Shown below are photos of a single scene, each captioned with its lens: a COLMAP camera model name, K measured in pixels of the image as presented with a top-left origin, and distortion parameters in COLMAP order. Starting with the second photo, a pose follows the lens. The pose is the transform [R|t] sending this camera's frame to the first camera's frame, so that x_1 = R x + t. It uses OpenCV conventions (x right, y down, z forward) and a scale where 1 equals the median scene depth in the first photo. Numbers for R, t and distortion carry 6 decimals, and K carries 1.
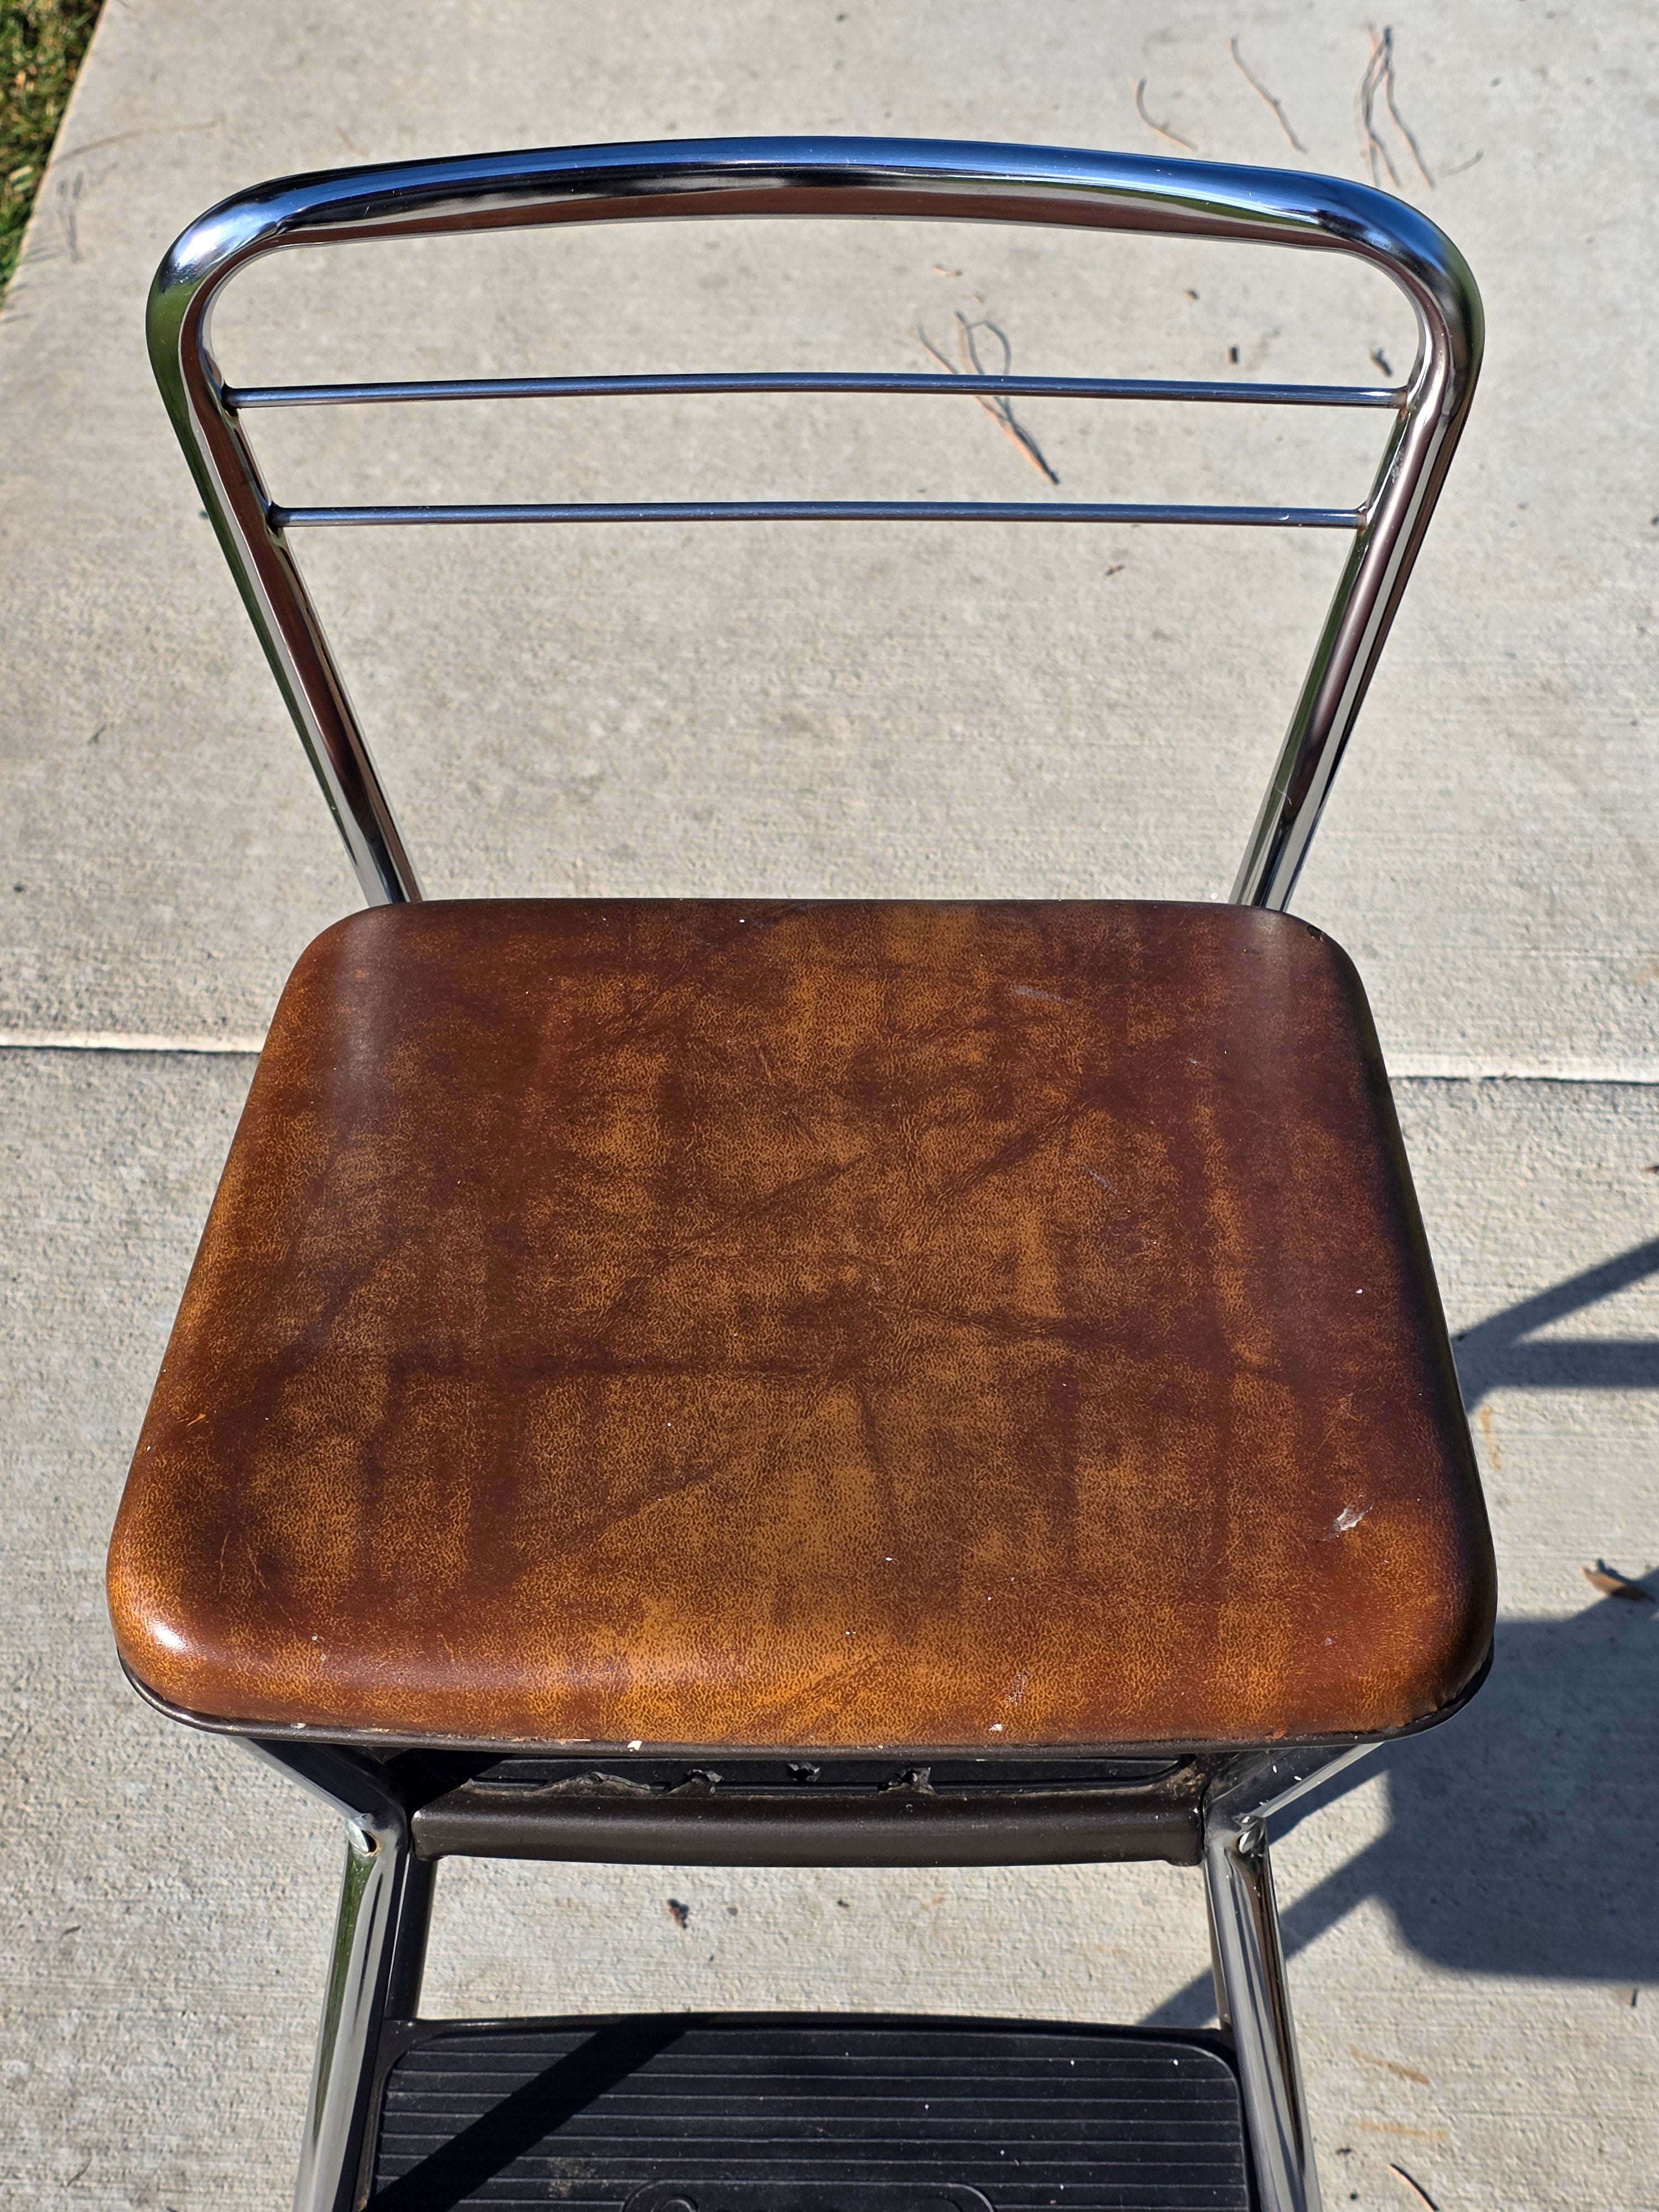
lens RADIAL K [[4581.8, 0, 831.5], [0, 4581.8, 1106.5], [0, 0, 1]] dist [0.295330, 0.000000]
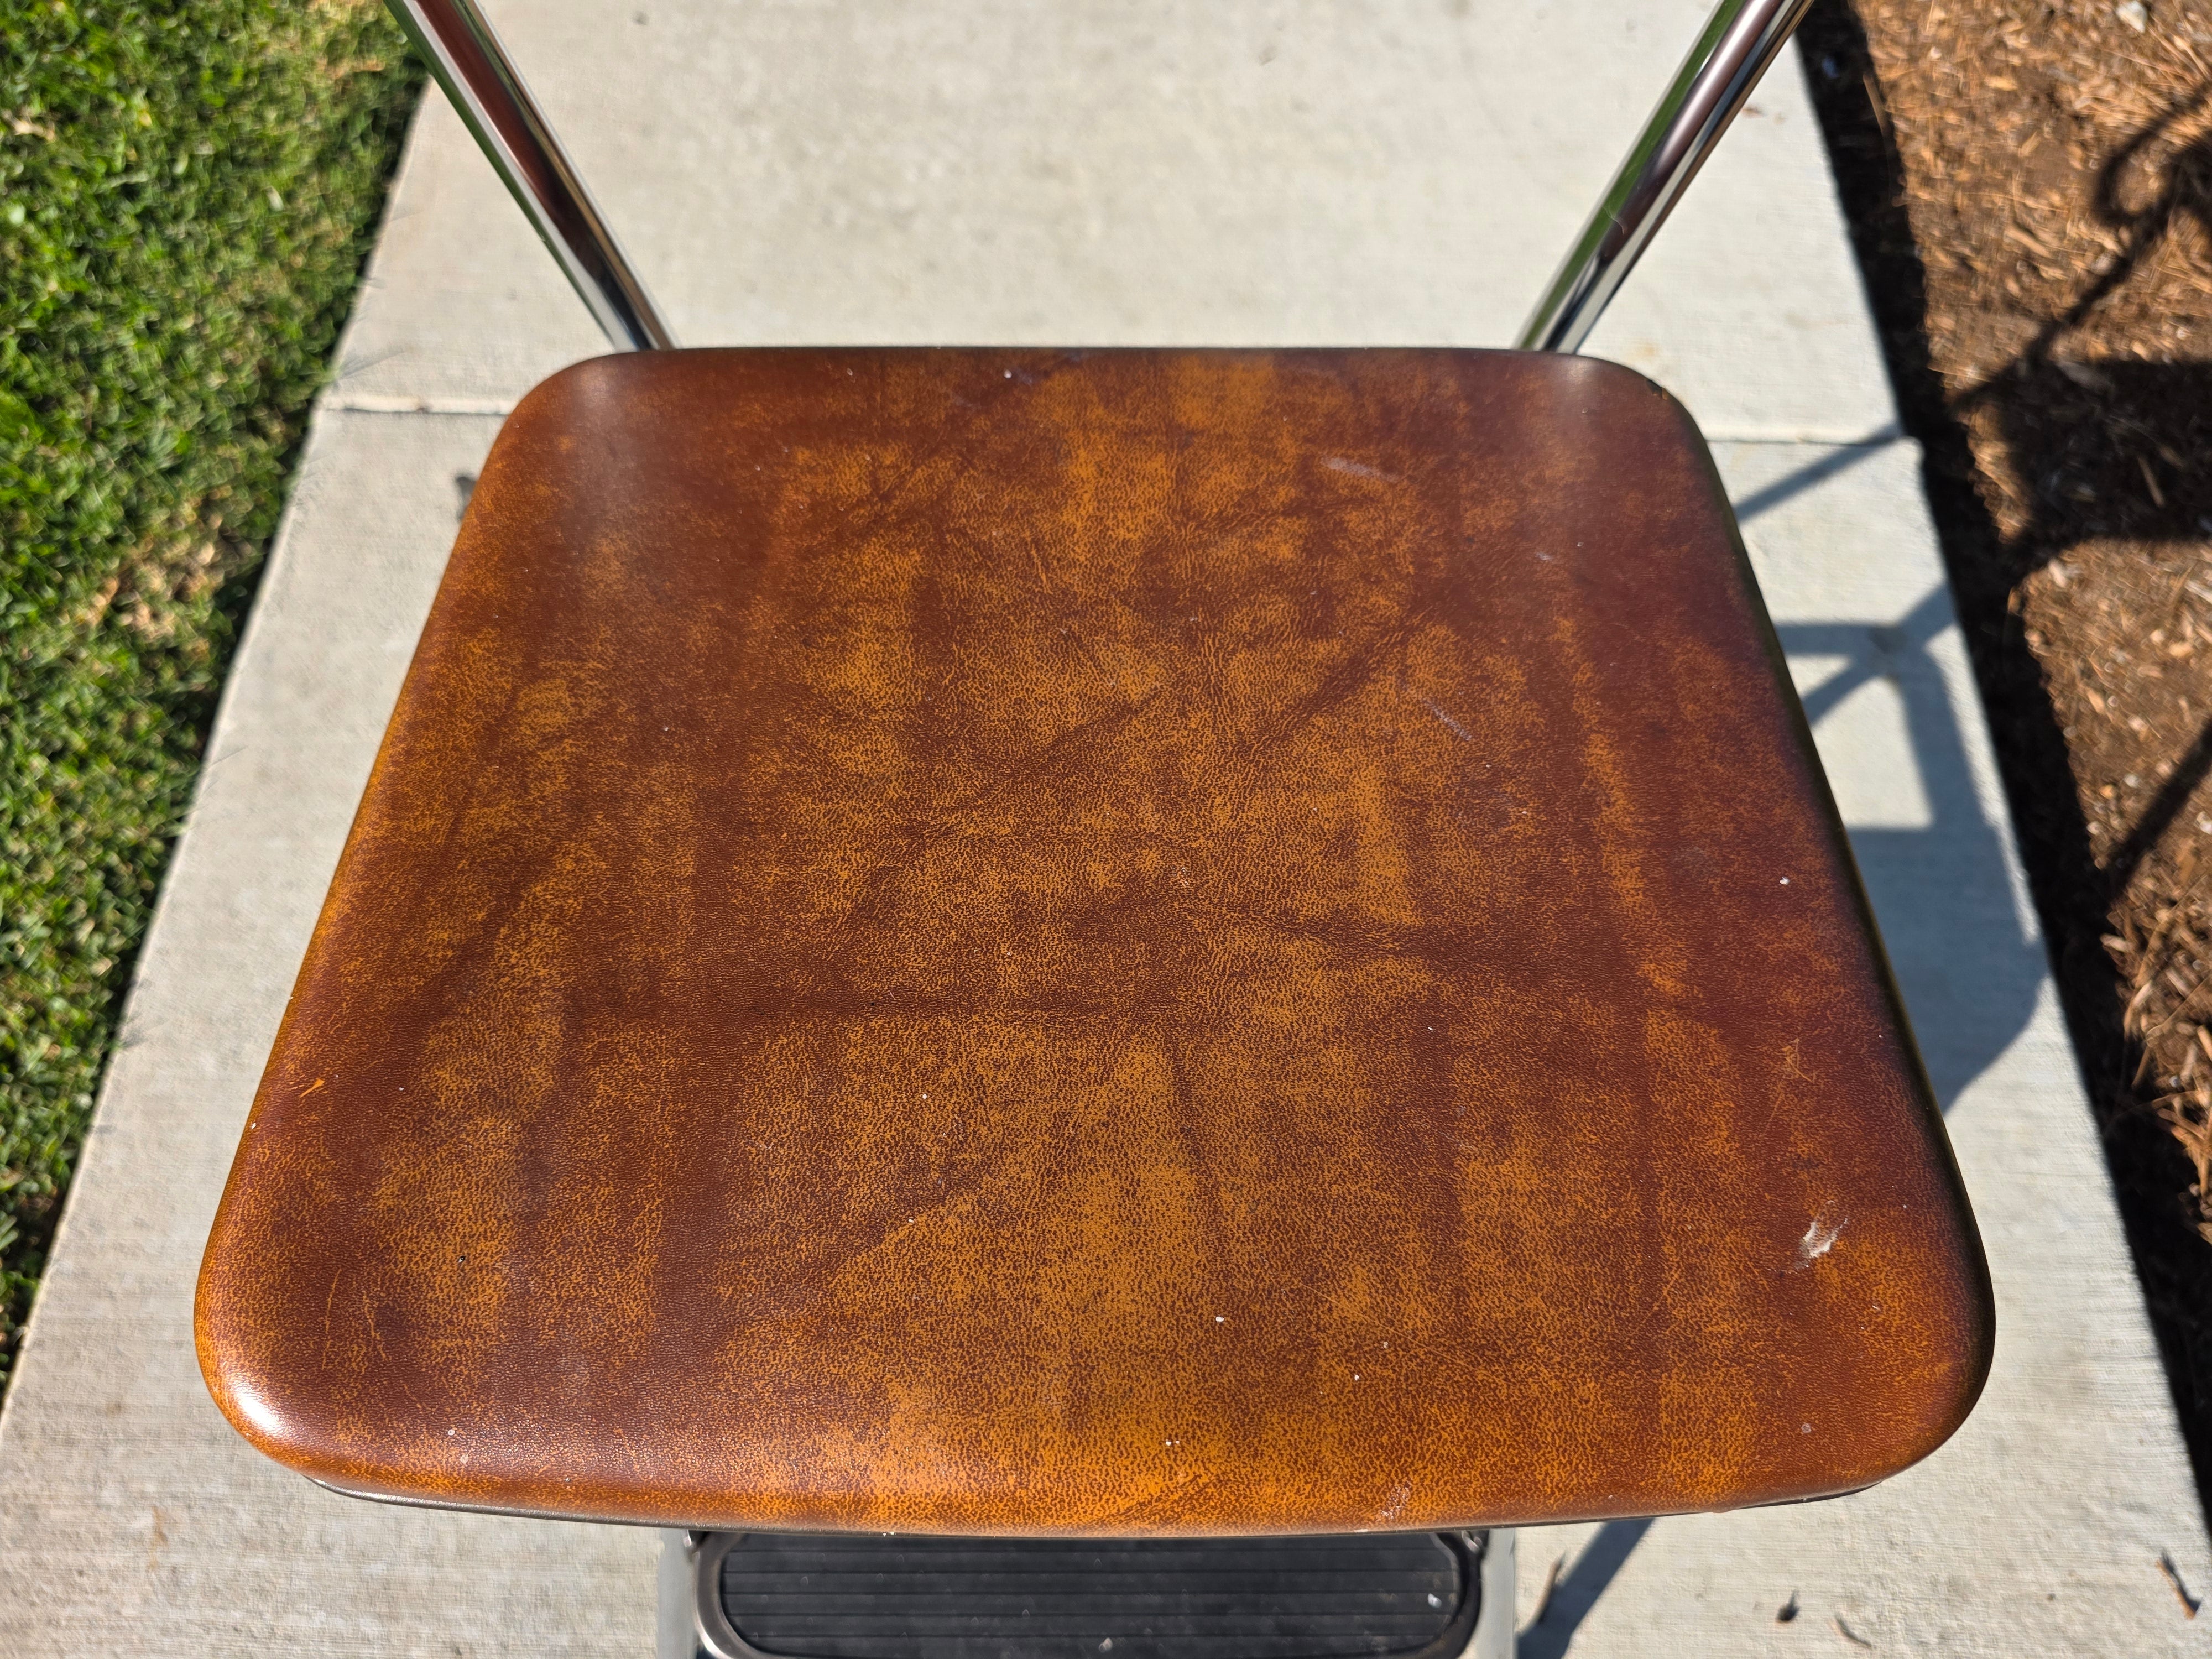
lens RADIAL K [[1532.8, 0, 1108.7], [0, 1532.8, 830.3], [0, 0, 1]] dist [0.021825, -0.026502]
pose [[0.999381, -0.013672, 0.032415, -0.012151], [0.003232, 0.953179, 0.302390, -0.051186], [-0.035031, -0.302098, 0.952633, 0.768903]]
